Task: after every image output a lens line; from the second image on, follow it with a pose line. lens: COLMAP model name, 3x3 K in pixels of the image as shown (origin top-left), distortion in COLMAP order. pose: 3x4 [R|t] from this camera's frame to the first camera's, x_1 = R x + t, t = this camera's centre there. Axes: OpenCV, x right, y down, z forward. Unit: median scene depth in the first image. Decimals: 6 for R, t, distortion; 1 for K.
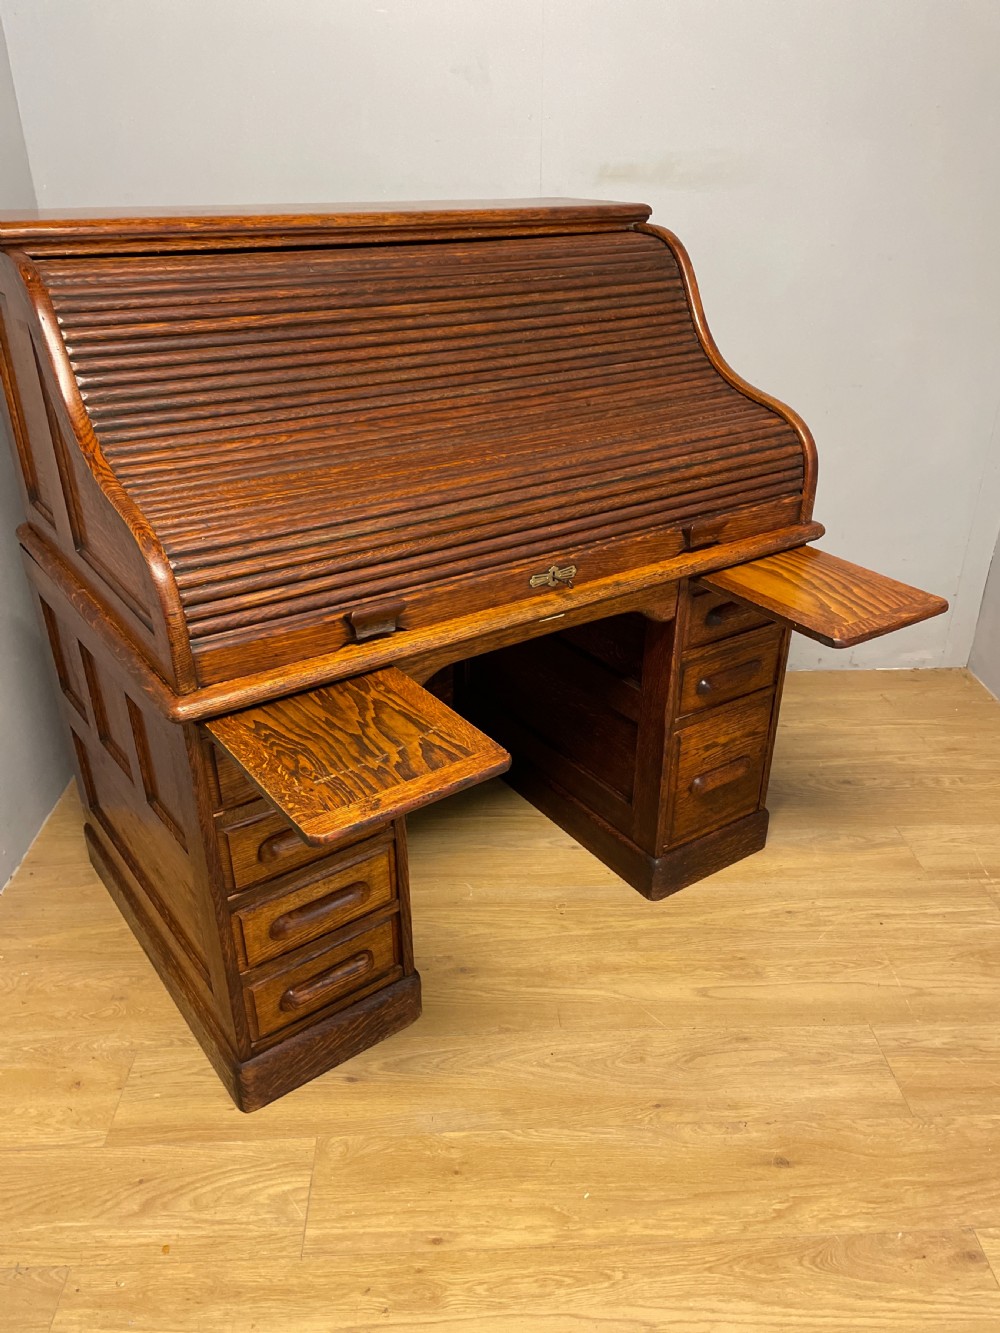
lens RADIAL K [[992.1, 0, 495.7], [0, 992.1, 665.8], [0, 0, 1]] dist [0.100985, -0.131105]
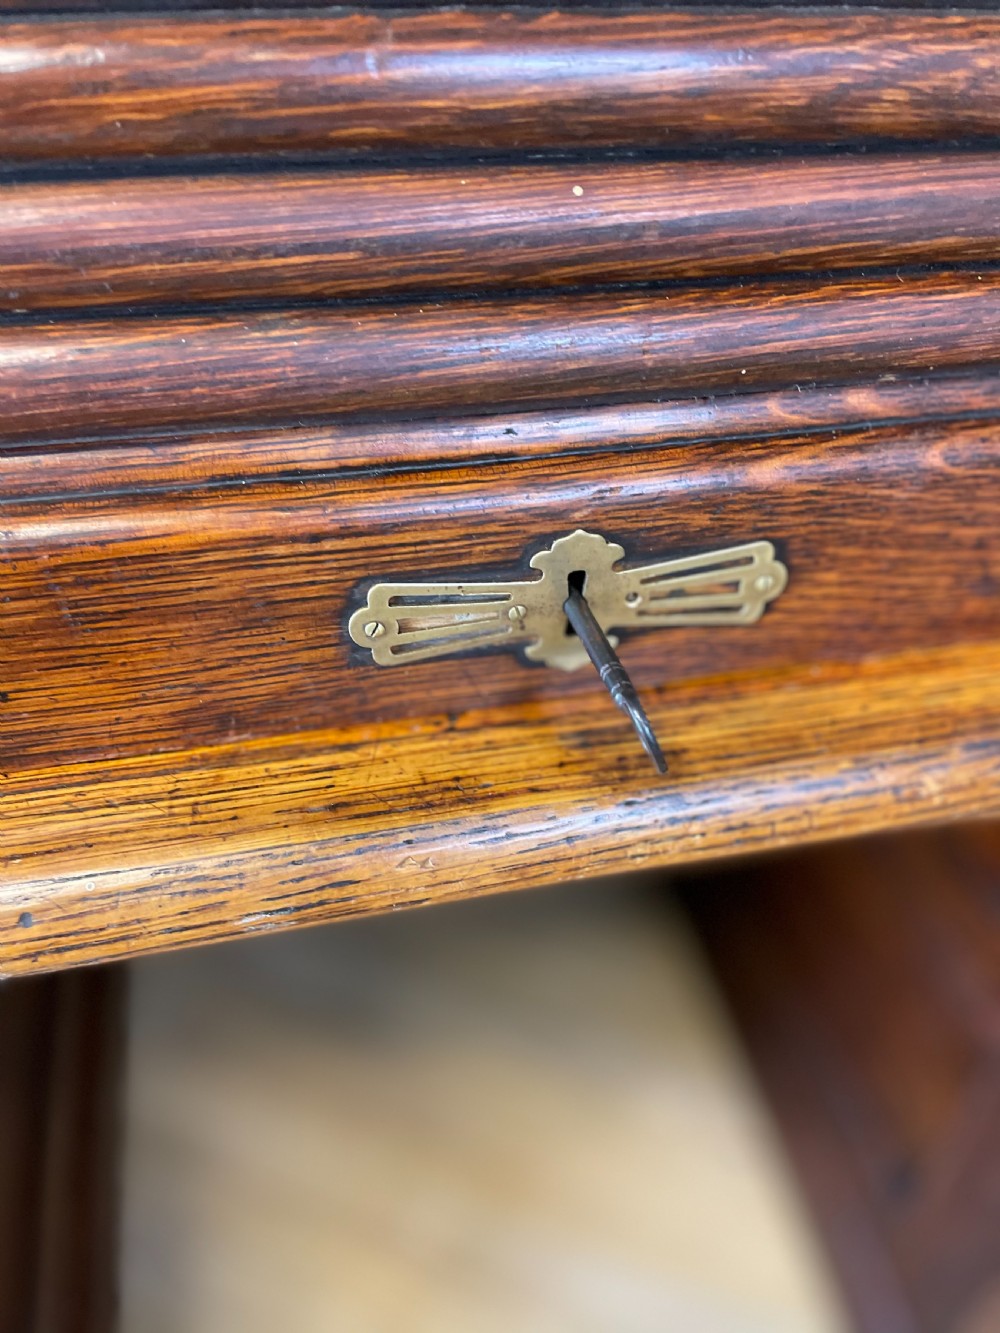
lens RADIAL K [[1006.7, 0, 502.3], [0, 1006.7, 661.1], [0, 0, 1]] dist [0.104512, -0.128298]
pose [[0.929257, 0.236426, -0.283872, 0.085213], [-0.181096, 0.961265, 0.207781, -0.104494], [0.322001, -0.141674, 0.936079, 0.839293]]
